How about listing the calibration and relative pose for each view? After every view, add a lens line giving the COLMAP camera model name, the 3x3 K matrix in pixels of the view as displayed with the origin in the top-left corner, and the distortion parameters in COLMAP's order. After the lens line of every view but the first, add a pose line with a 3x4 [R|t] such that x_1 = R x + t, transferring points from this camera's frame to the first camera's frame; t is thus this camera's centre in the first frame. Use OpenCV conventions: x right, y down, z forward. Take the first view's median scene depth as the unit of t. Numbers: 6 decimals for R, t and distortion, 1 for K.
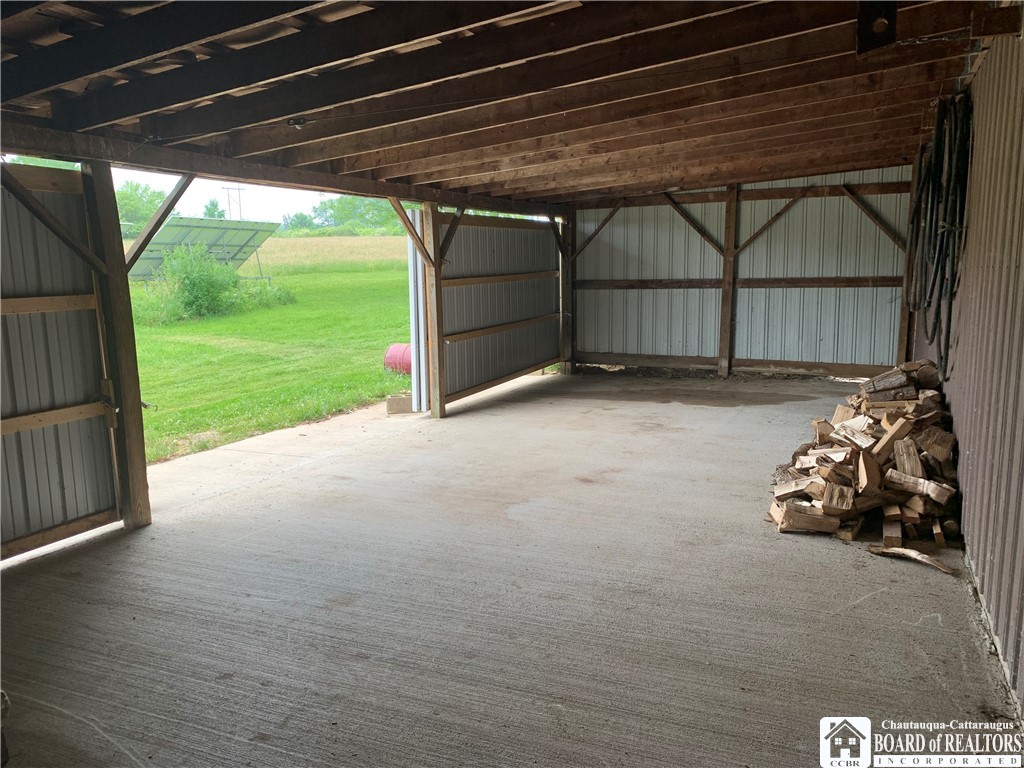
lens RADIAL K [[797.4, 0, 511.0], [0, 797.4, 390.1], [0, 0, 1]] dist [0.026816, -0.003716]
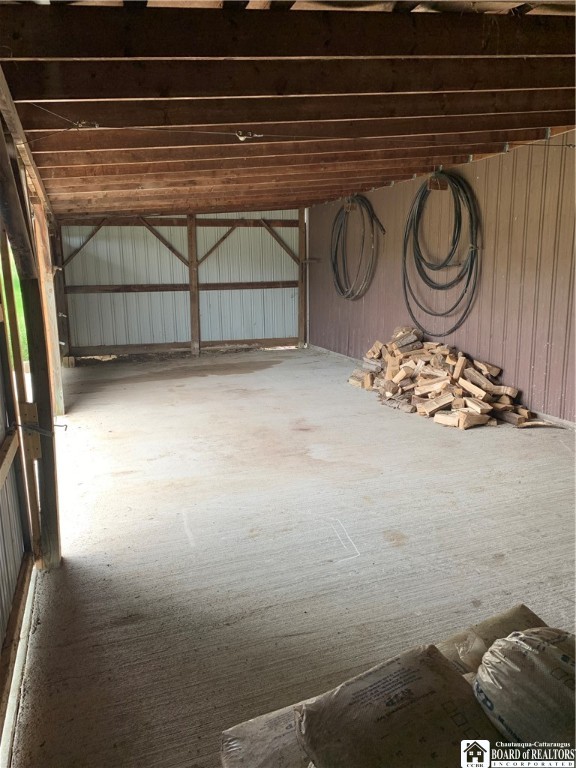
lens RADIAL K [[598.0, 0, 287.3], [0, 598.0, 381.7], [0, 0, 1]] dist [0.026816, -0.003716]
pose [[0.699696, -0.128024, 0.702876, -0.355431], [0.116520, 0.991090, 0.064528, -0.020154], [-0.704875, 0.036749, 0.708379, 0.169348]]
